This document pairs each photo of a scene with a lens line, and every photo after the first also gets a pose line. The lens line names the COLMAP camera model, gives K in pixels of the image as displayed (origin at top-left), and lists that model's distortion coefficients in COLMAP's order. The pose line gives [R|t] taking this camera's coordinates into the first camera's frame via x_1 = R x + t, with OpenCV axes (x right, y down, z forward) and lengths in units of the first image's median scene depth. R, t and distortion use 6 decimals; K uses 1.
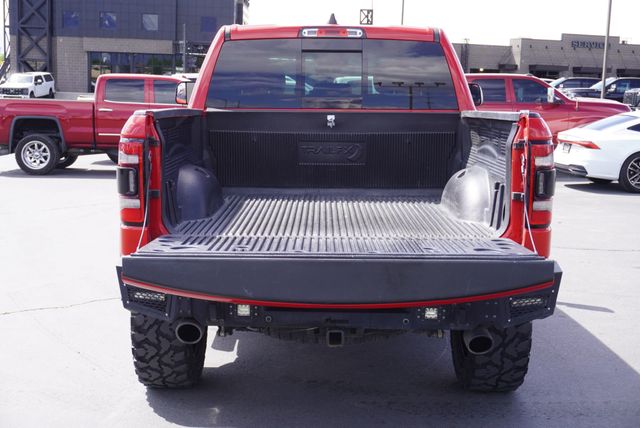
lens RADIAL K [[880.8, 0, 320.0], [0, 880.8, 214.0], [0, 0, 1]] dist [-0.004283, -0.007540]
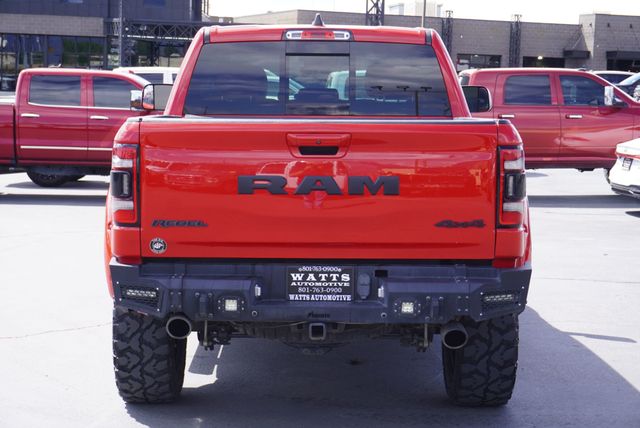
lens RADIAL K [[1275.6, 0, 320.0], [0, 1275.6, 214.0], [0, 0, 1]] dist [0.019209, 0.051918]
pose [[0.999979, -0.000948, 0.006487, 0.008076], [0.001206, 0.999204, -0.039862, 0.046673], [-0.006444, 0.039869, 0.999184, -0.415666]]
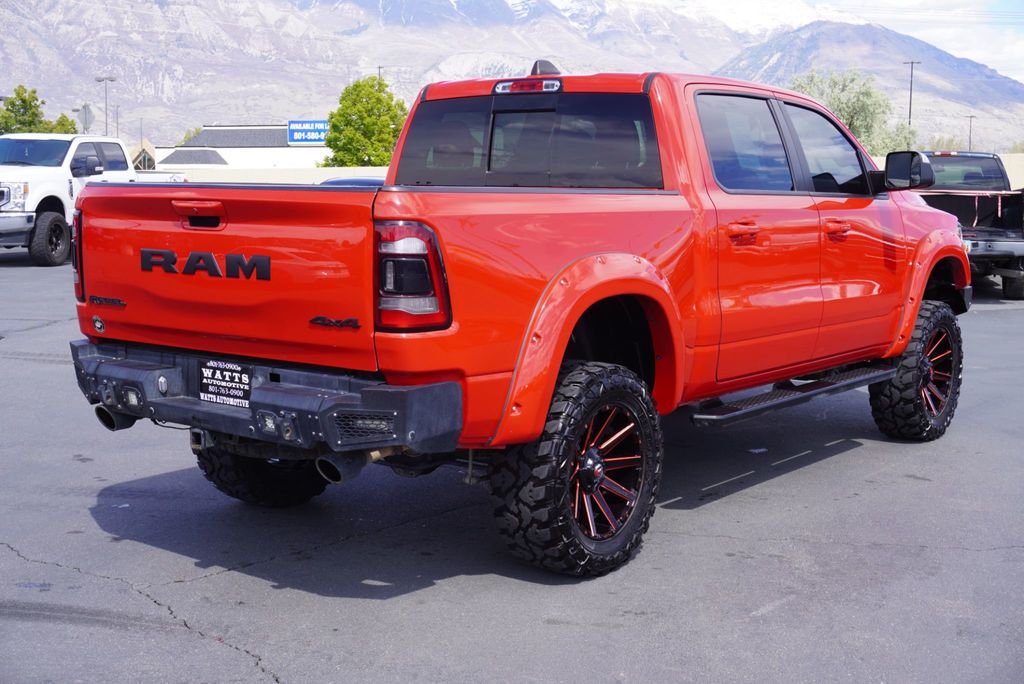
lens RADIAL K [[1342.0, 0, 512.0], [0, 1342.0, 342.0], [0, 0, 1]] dist [0.007633, 0.011709]
pose [[0.799321, 0.072940, -0.596461, 0.820878], [-0.080737, 0.996642, 0.013682, -0.000483], [0.595456, 0.037220, 0.802526, 0.078026]]
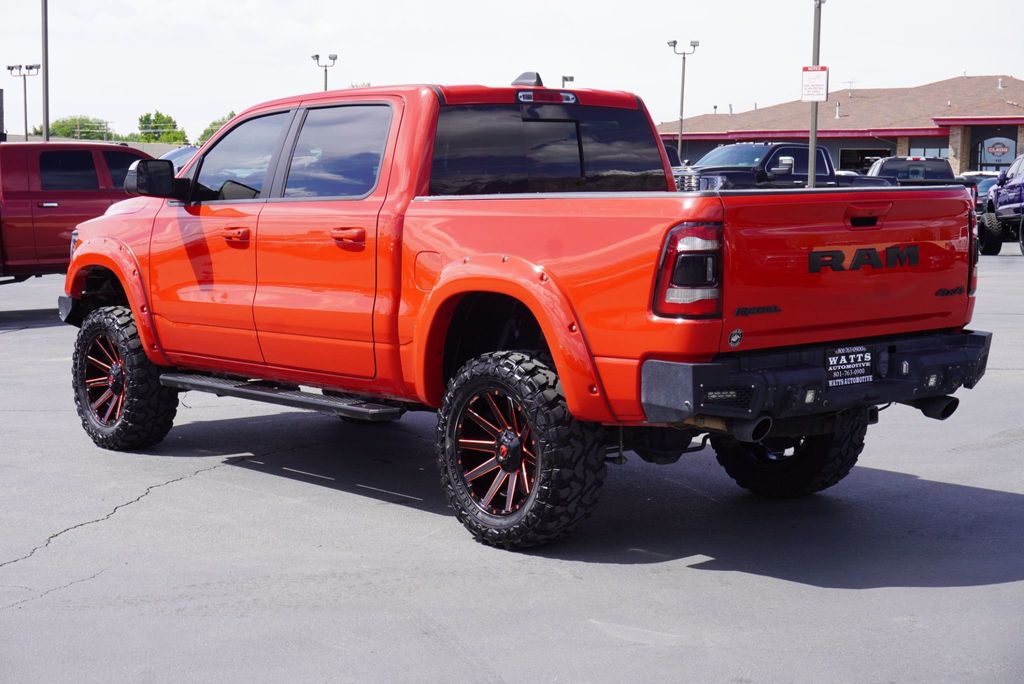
lens RADIAL K [[1675.5, 0, 512.0], [0, 1675.5, 342.0], [0, 0, 1]] dist [0.007854, 0.067311]
pose [[0.767916, -0.080571, 0.635463, -1.145555], [0.103179, 0.994662, 0.001429, 0.010845], [-0.632186, 0.064469, 0.772130, -0.160721]]
